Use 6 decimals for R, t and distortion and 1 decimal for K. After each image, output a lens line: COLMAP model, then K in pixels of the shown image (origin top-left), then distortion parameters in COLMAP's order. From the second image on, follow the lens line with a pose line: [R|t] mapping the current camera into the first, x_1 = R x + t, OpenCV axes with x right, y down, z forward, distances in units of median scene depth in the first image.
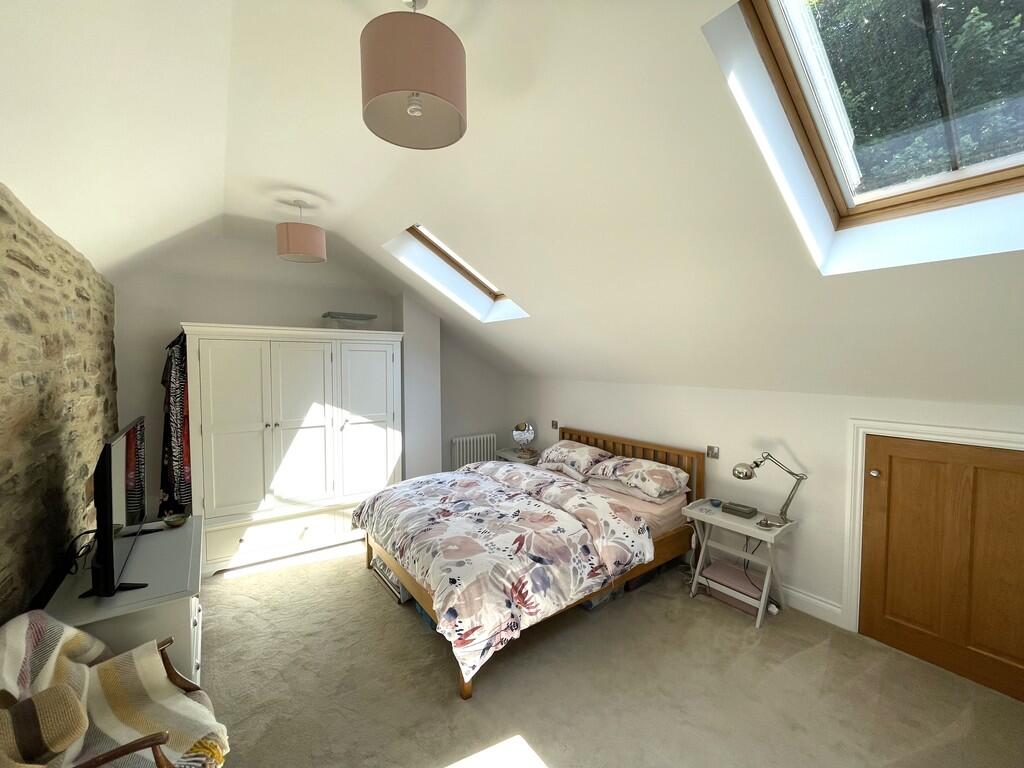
lens RADIAL K [[414.0, 0, 509.5], [0, 414.0, 383.9], [0, 0, 1]] dist [0.001248, -0.000369]
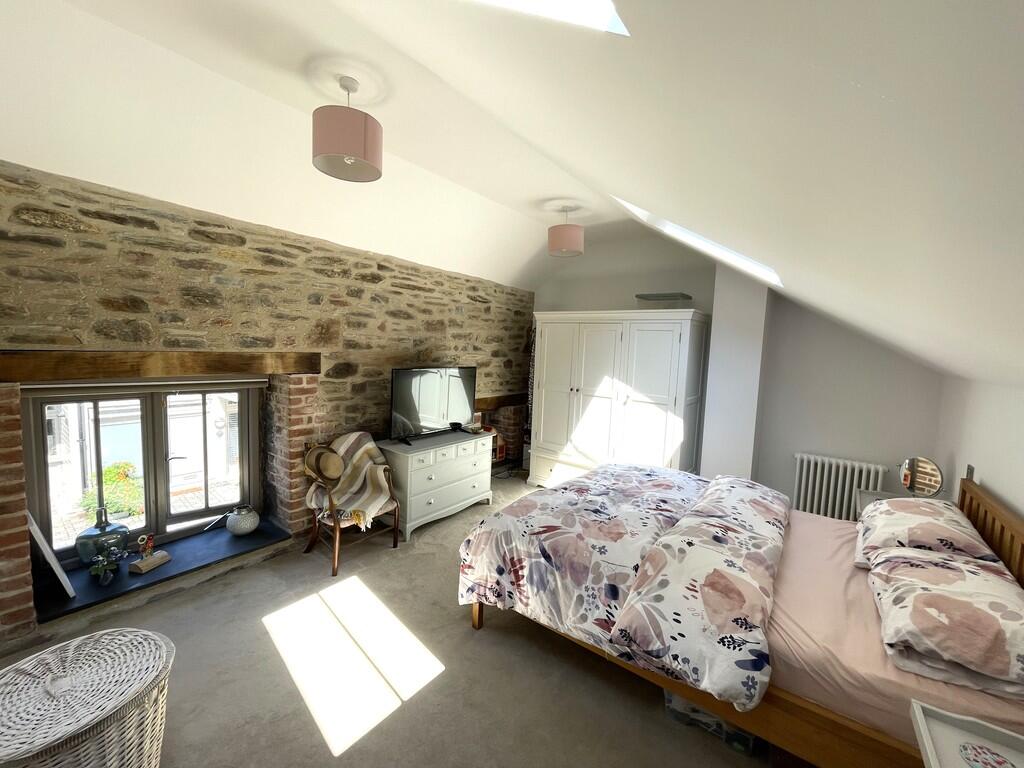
lens RADIAL K [[414.0, 0, 508.8], [0, 414.0, 380.5], [0, 0, 1]] dist [0.001248, -0.000369]
pose [[0.298790, 0.094144, -0.949664, 0.788895], [-0.087562, 0.993629, 0.070953, -0.000105], [0.950293, 0.061954, 0.305130, 0.591046]]
